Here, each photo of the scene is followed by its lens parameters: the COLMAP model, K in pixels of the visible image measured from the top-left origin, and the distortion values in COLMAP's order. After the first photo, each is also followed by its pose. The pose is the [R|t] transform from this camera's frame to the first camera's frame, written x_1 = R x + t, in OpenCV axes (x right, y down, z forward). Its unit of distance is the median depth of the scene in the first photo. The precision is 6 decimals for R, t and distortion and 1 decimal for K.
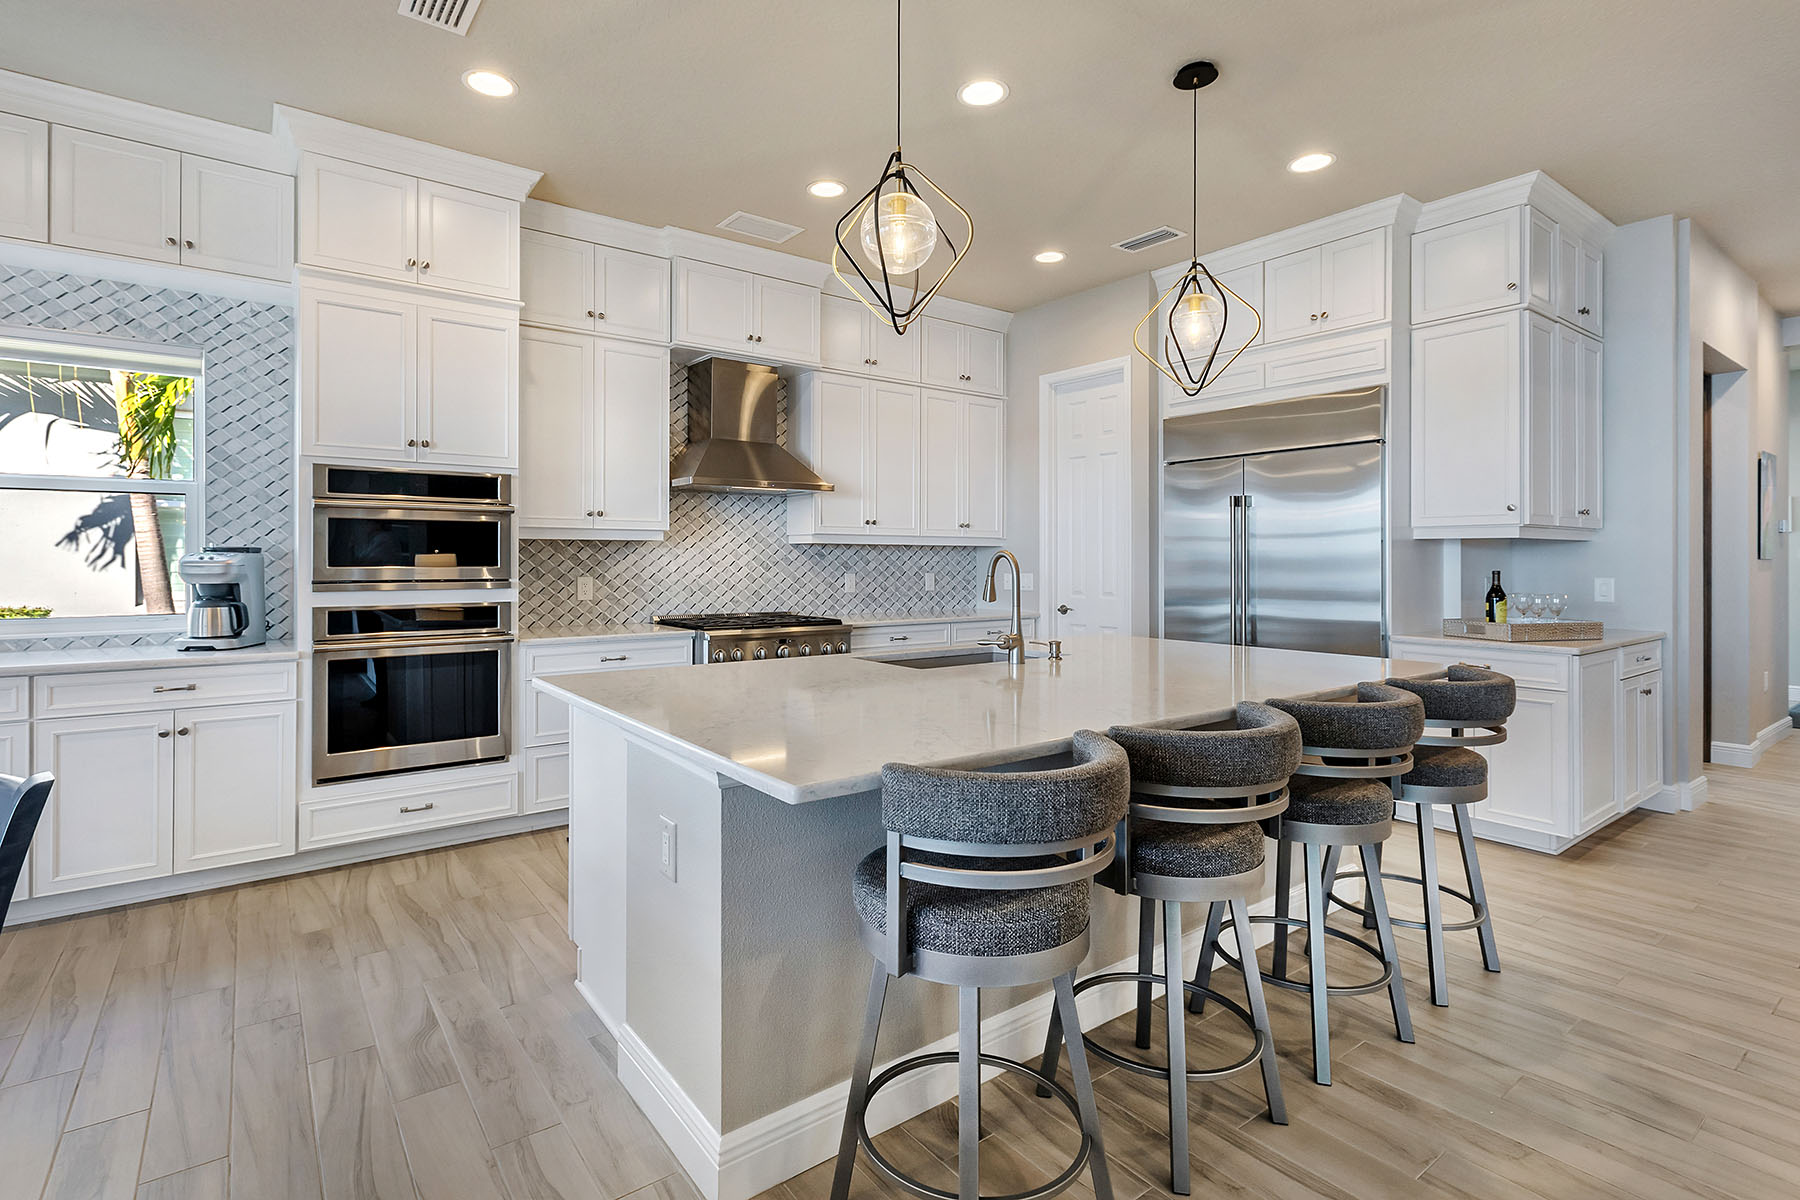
lens RADIAL K [[854.7, 0, 867.3], [0, 854.7, 561.4], [0, 0, 1]] dist [0.000807, 0.000220]
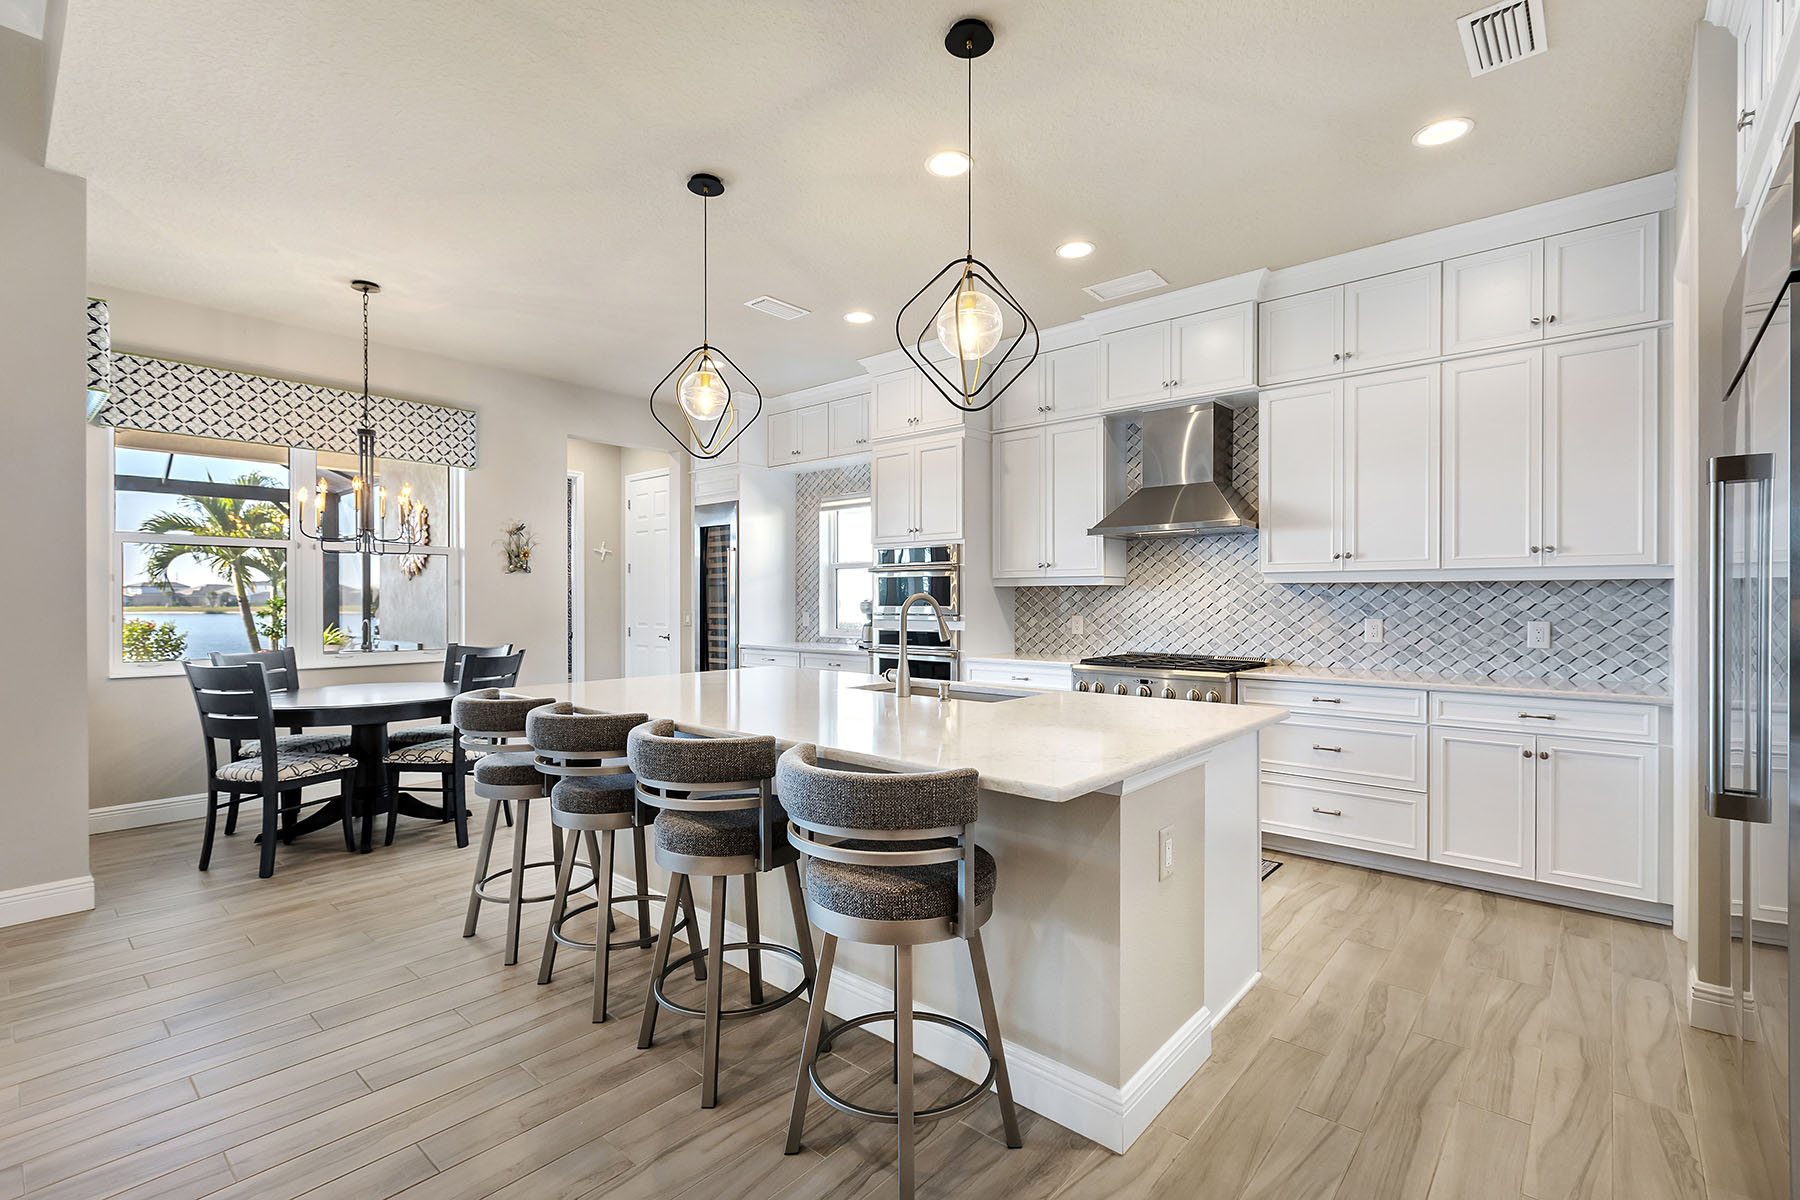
lens RADIAL K [[815.3, 0, 909.3], [0, 815.3, 603.8], [0, 0, 1]] dist [0.000234, 0.000132]
pose [[0.226540, 0.003167, -0.973997, 0.720933], [-0.002201, 0.999994, 0.002740, -0.001424], [0.973999, 0.001523, 0.226546, 0.464678]]
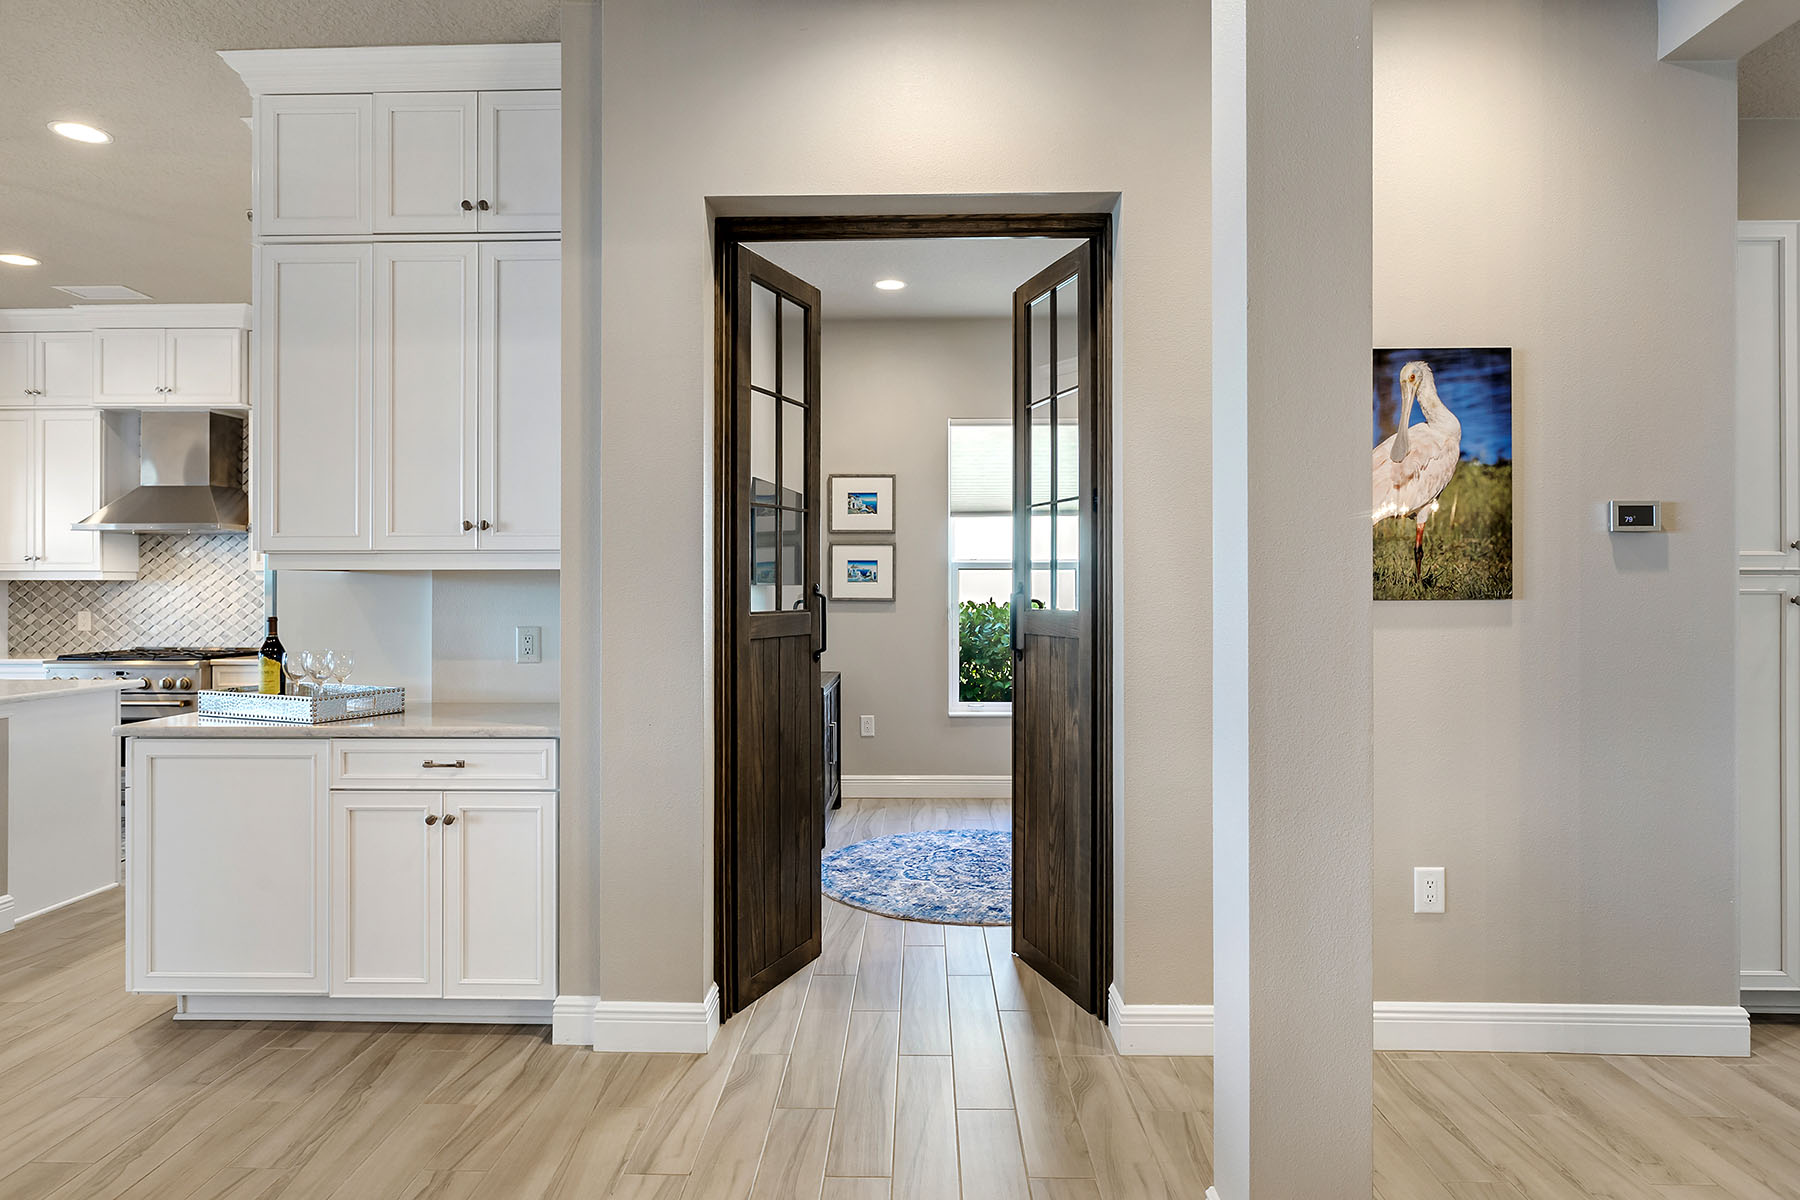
lens RADIAL K [[1044.4, 0, 894.0], [0, 1044.4, 594.9], [0, 0, 1]] dist [0.000152, -0.000357]
pose [[0.791793, 0.002302, -0.610785, 1.351255], [0.000322, 0.999991, 0.004186, -0.009341], [0.610789, -0.003511, 0.791786, 0.508142]]
